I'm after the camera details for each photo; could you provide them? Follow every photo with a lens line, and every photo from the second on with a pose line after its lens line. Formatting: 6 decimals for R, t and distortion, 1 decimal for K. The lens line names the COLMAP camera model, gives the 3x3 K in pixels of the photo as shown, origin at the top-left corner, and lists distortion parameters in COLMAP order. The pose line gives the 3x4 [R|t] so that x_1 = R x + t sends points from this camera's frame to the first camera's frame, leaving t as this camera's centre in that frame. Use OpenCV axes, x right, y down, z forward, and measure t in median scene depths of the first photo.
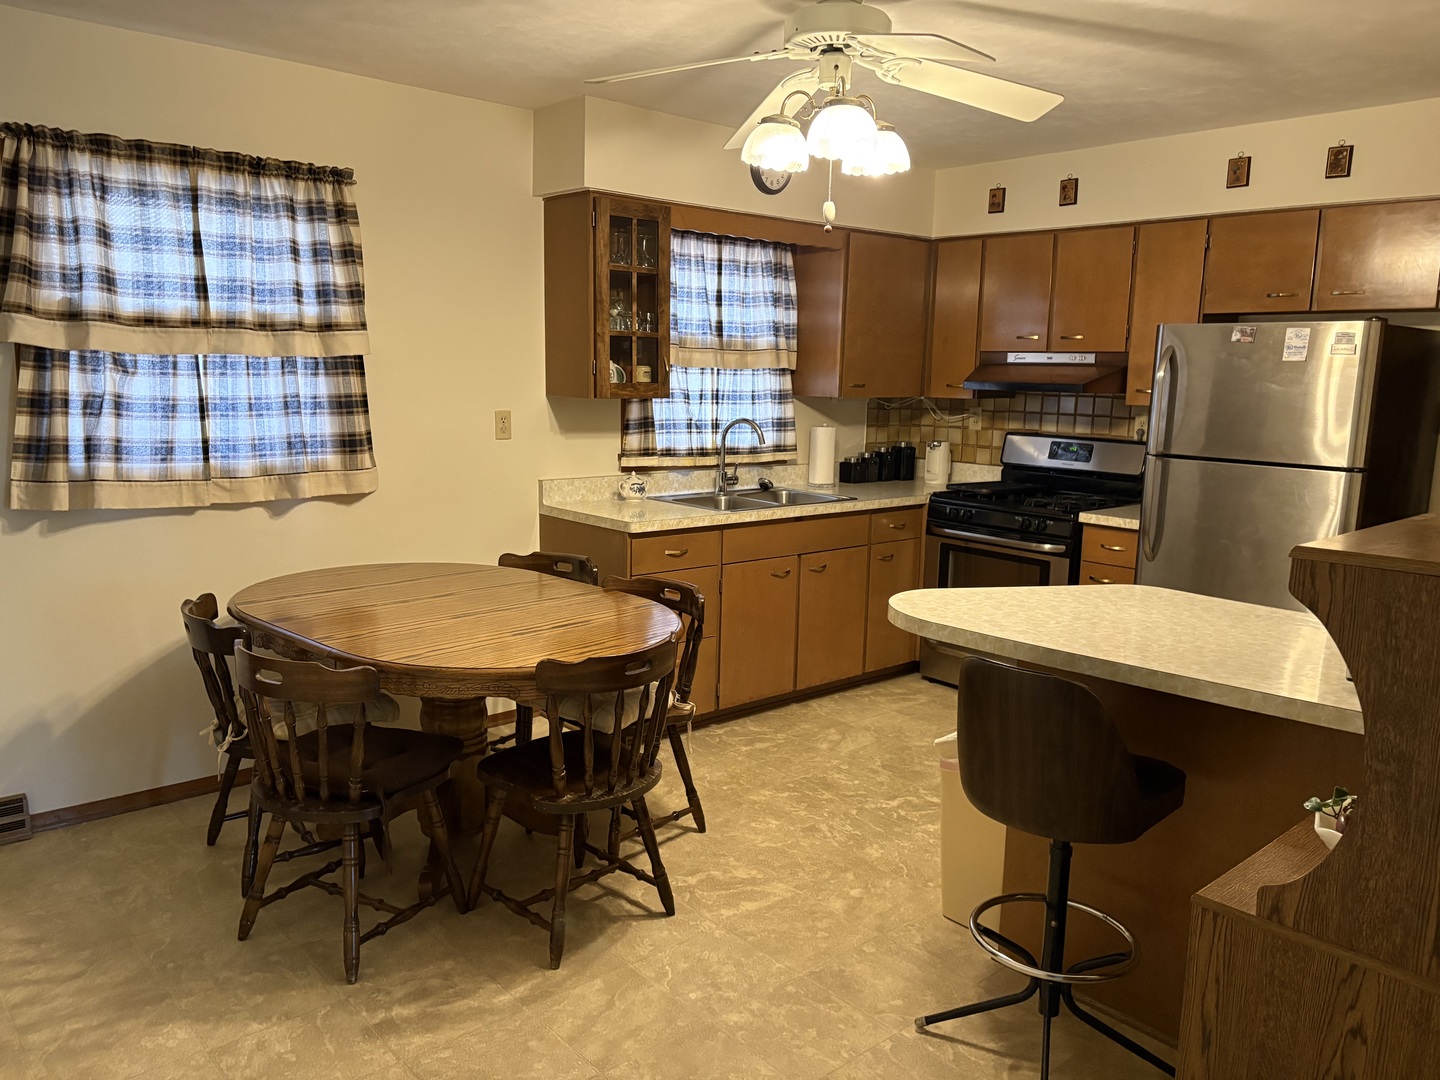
lens RADIAL K [[1081.7, 0, 716.3], [0, 1081.7, 548.5], [0, 0, 1]] dist [0.056876, -0.066869]
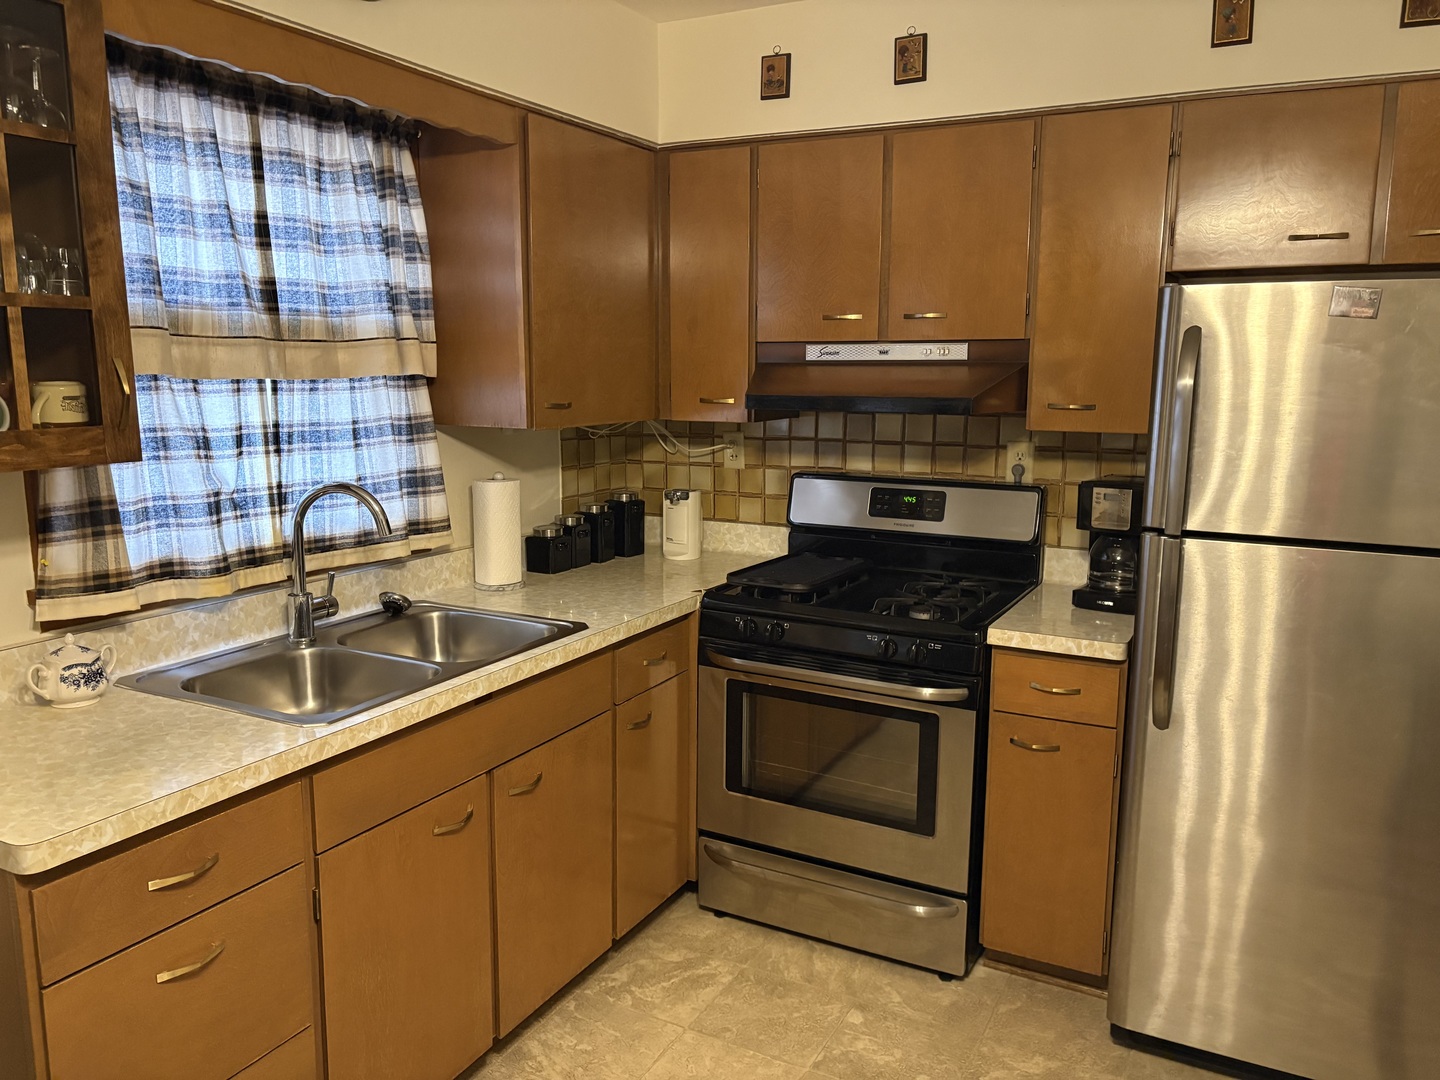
lens RADIAL K [[1081.7, 0, 718.8], [0, 1081.7, 552.5], [0, 0, 1]] dist [0.056876, -0.066869]
pose [[0.934850, -0.076248, 0.346760, 0.012410], [0.072473, 0.997085, 0.023862, -0.087070], [-0.347568, 0.002823, 0.937650, 0.479412]]
